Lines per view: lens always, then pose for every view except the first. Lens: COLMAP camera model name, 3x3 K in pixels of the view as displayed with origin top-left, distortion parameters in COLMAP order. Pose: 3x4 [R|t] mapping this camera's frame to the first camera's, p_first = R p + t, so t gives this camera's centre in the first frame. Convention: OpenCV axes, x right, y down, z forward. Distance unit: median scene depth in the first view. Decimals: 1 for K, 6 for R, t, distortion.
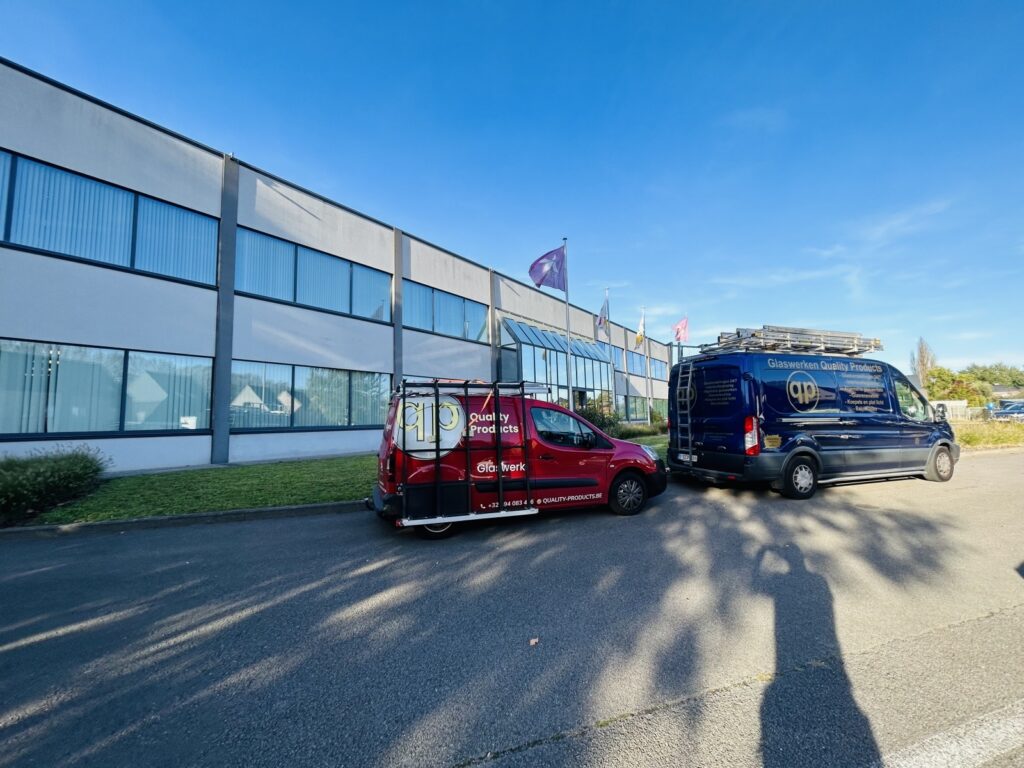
lens RADIAL K [[408.6, 0, 511.1], [0, 408.6, 379.9], [0, 0, 1]] dist [-0.002077, 0.000077]
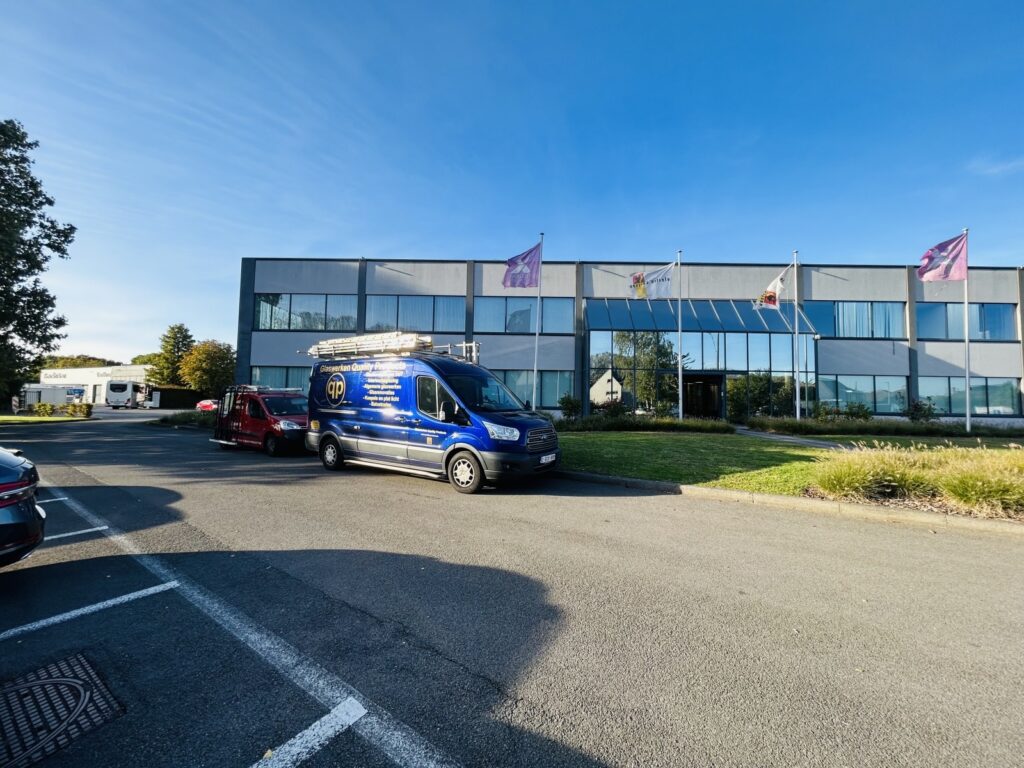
lens RADIAL K [[408.6, 0, 510.5], [0, 408.6, 387.4], [0, 0, 1]] dist [-0.002077, 0.000077]
pose [[0.600403, 0.000118, -0.799698, 1.960238], [0.051463, 0.997921, 0.038785, 0.000098], [0.798040, -0.064442, 0.599149, 0.625548]]
